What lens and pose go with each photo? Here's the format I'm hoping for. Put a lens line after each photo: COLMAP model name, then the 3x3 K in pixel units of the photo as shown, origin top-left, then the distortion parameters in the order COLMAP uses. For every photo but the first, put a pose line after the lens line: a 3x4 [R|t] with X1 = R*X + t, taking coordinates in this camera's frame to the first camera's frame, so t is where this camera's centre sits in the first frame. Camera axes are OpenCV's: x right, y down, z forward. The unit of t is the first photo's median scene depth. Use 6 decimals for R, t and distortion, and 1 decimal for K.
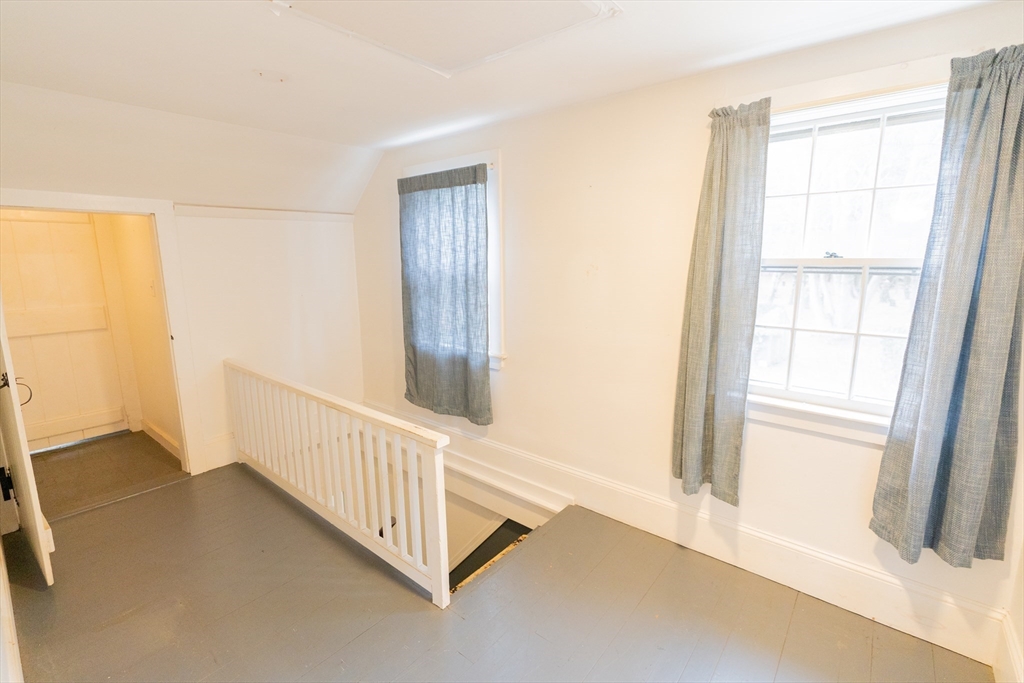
lens RADIAL K [[459.2, 0, 517.6], [0, 459.2, 343.6], [0, 0, 1]] dist [-0.012751, 0.004680]
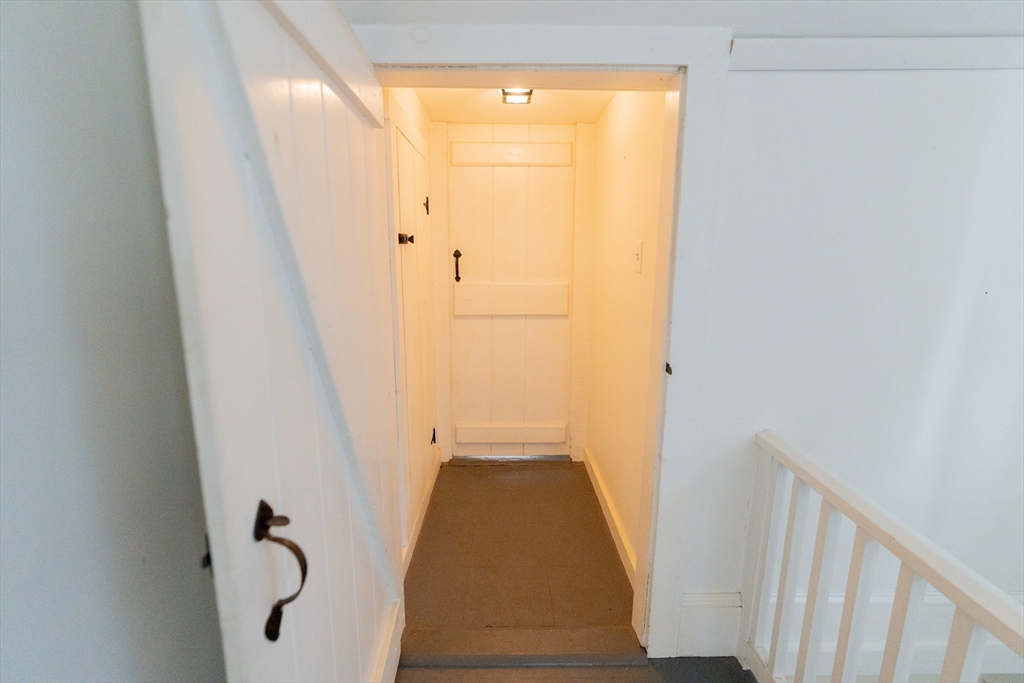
lens RADIAL K [[459.2, 0, 510.7], [0, 459.2, 343.0], [0, 0, 1]] dist [-0.012751, 0.004680]
pose [[0.637794, 0.156491, -0.754141, -0.412608], [-0.137796, 0.986528, 0.088176, -0.042264], [0.757780, 0.047679, 0.650766, 0.472363]]
